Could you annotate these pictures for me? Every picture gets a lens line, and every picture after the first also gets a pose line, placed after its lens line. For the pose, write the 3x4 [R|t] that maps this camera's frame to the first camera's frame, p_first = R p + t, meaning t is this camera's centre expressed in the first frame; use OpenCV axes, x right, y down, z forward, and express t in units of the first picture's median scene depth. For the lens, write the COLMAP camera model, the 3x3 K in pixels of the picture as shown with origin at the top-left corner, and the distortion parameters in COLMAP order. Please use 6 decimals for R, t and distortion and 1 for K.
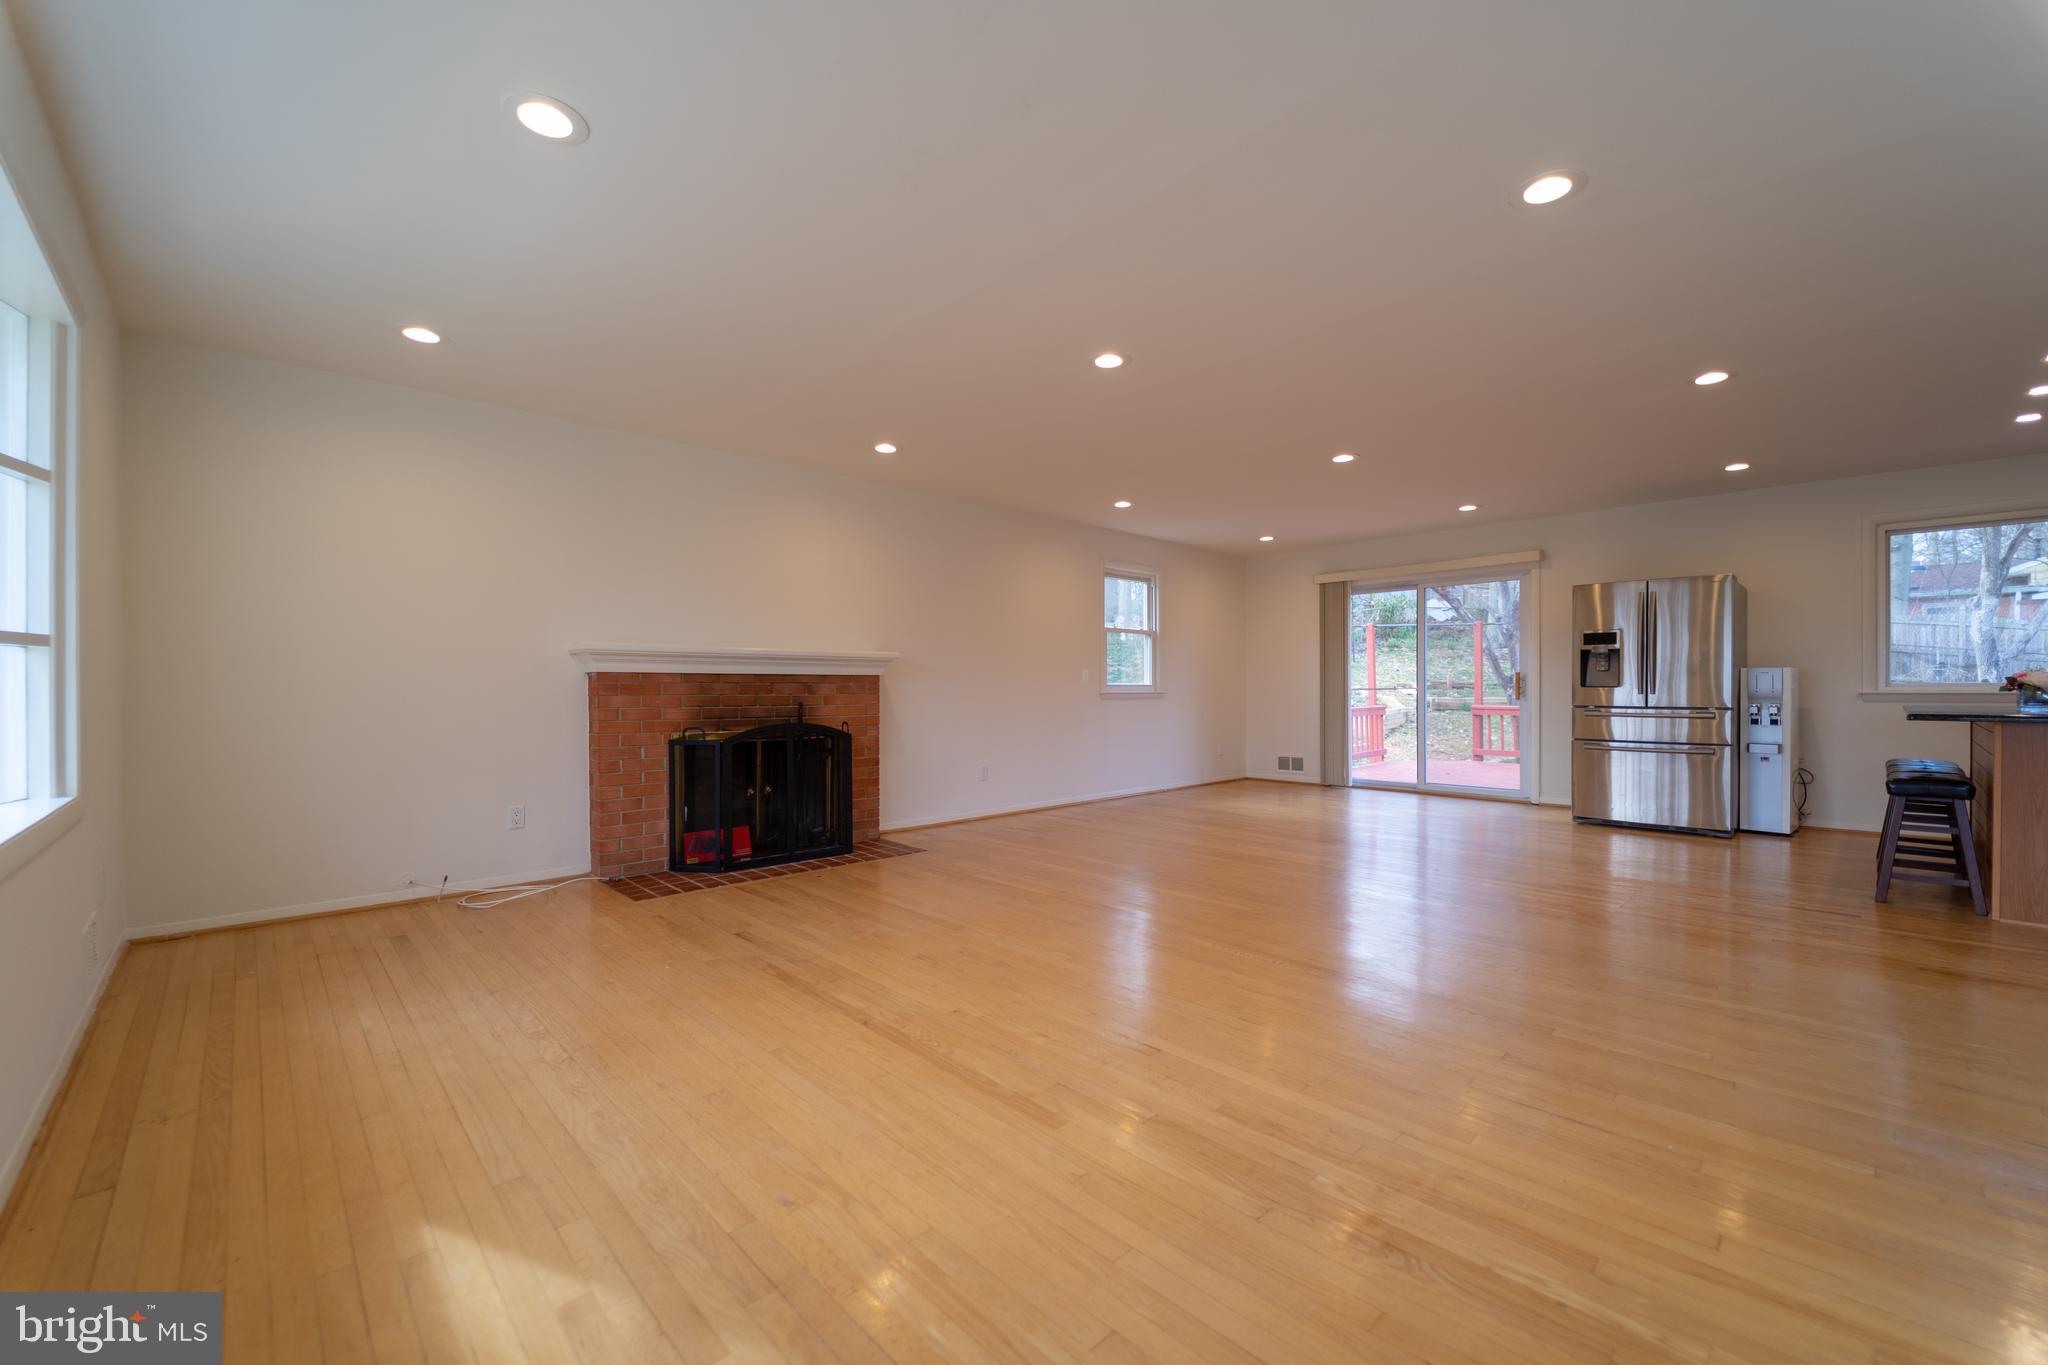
lens RADIAL K [[829.9, 0, 1028.0], [0, 829.9, 691.9], [0, 0, 1]] dist [0.000878, -0.000196]
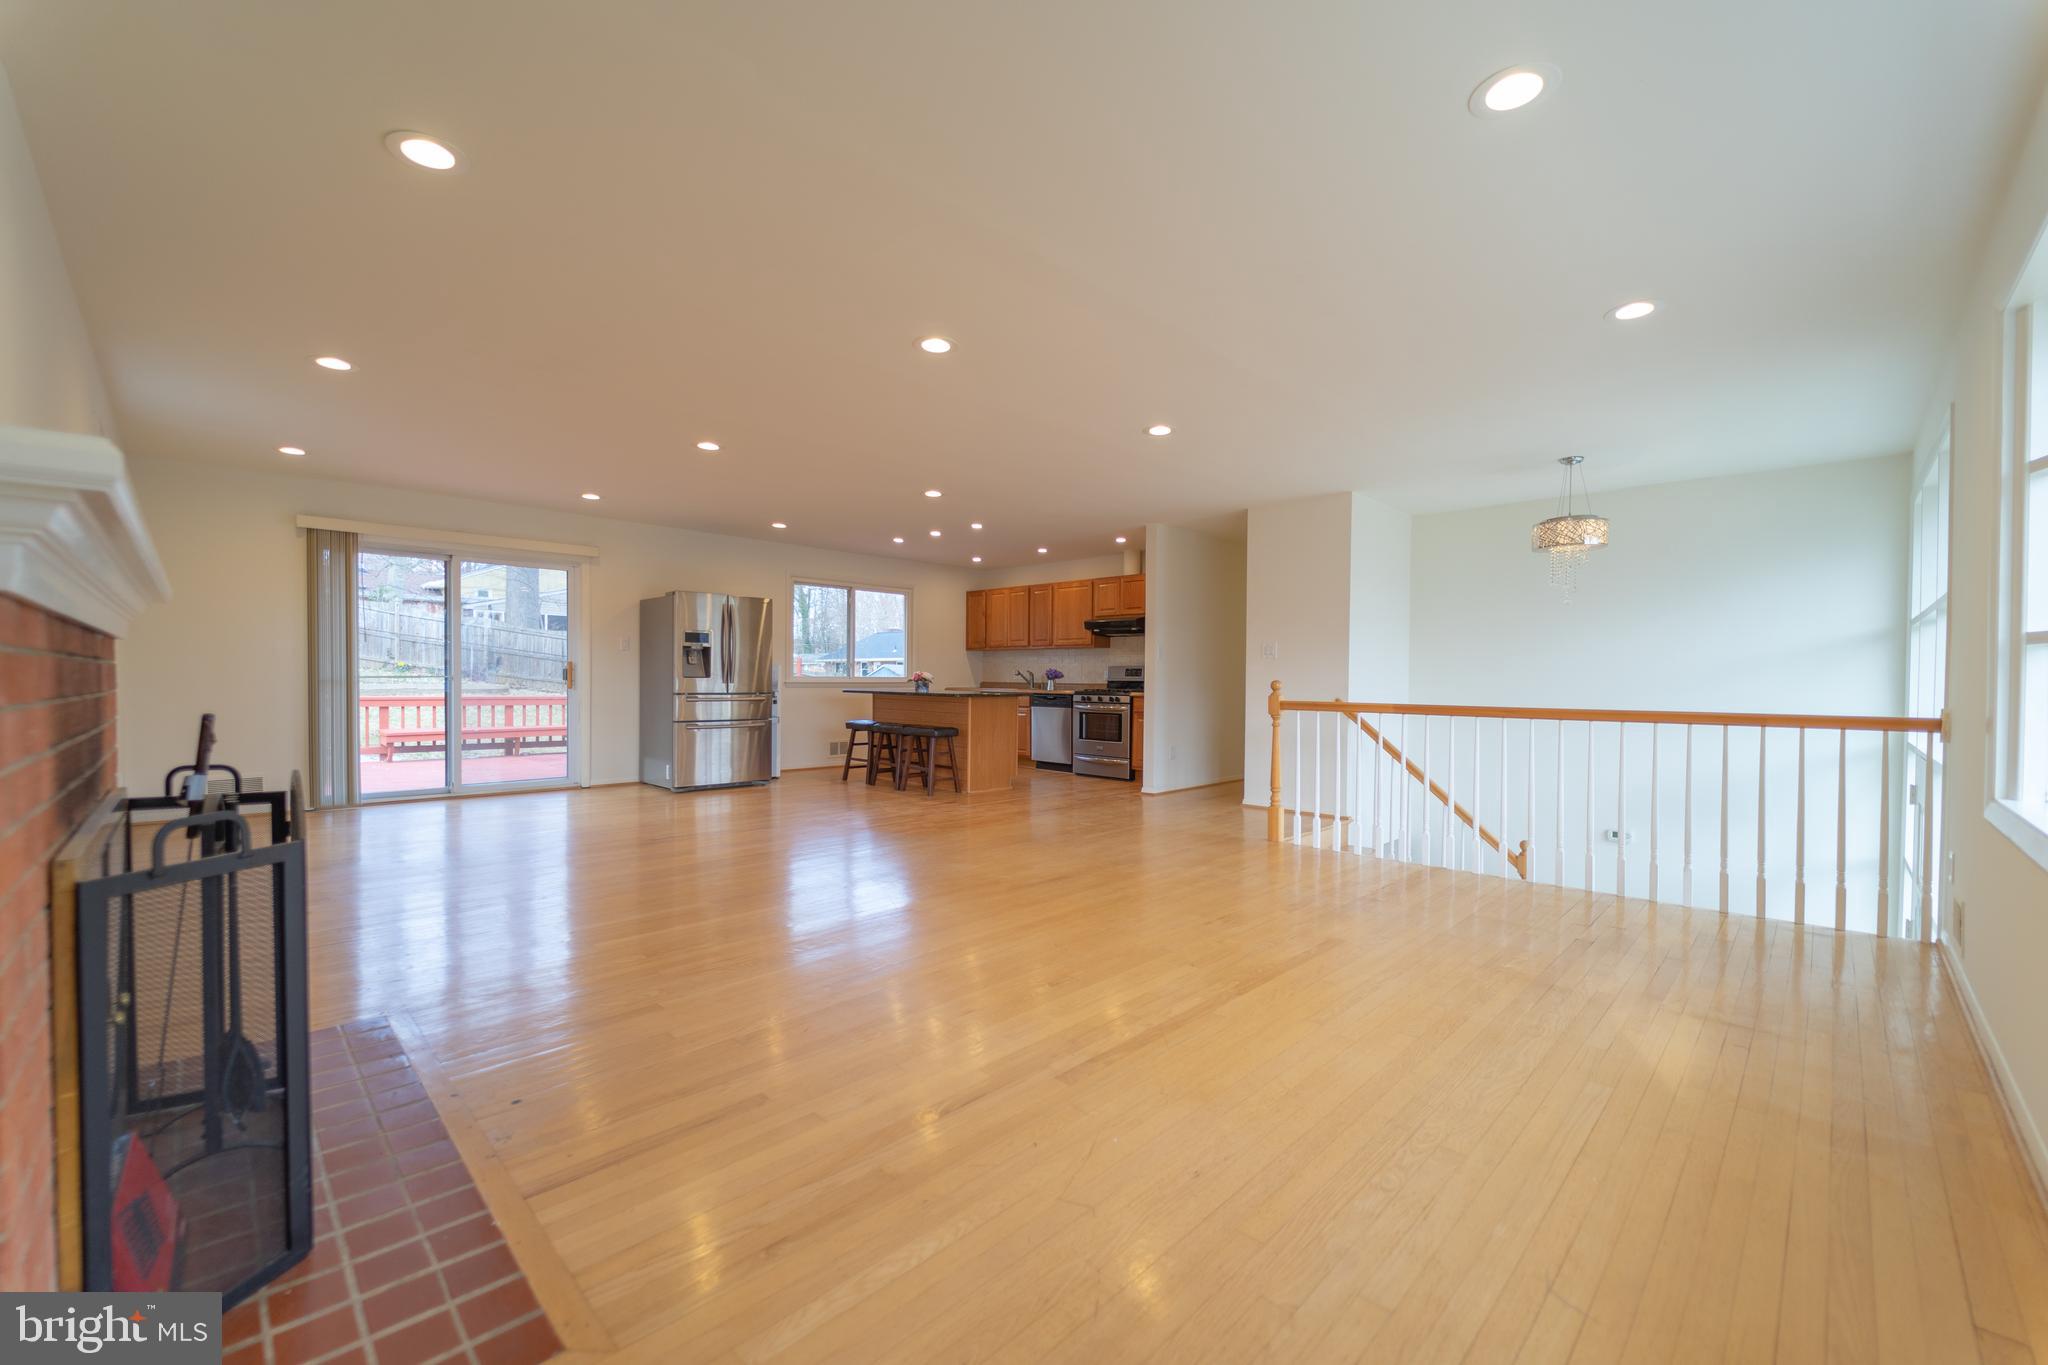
lens RADIAL K [[829.9, 0, 1028.0], [0, 829.9, 691.9], [0, 0, 1]] dist [0.000878, -0.000196]
pose [[-0.043003, -0.014299, 0.998973, -0.552759], [-0.003272, 0.999894, 0.014172, -0.003627], [-0.999070, -0.002660, -0.043045, 0.580748]]
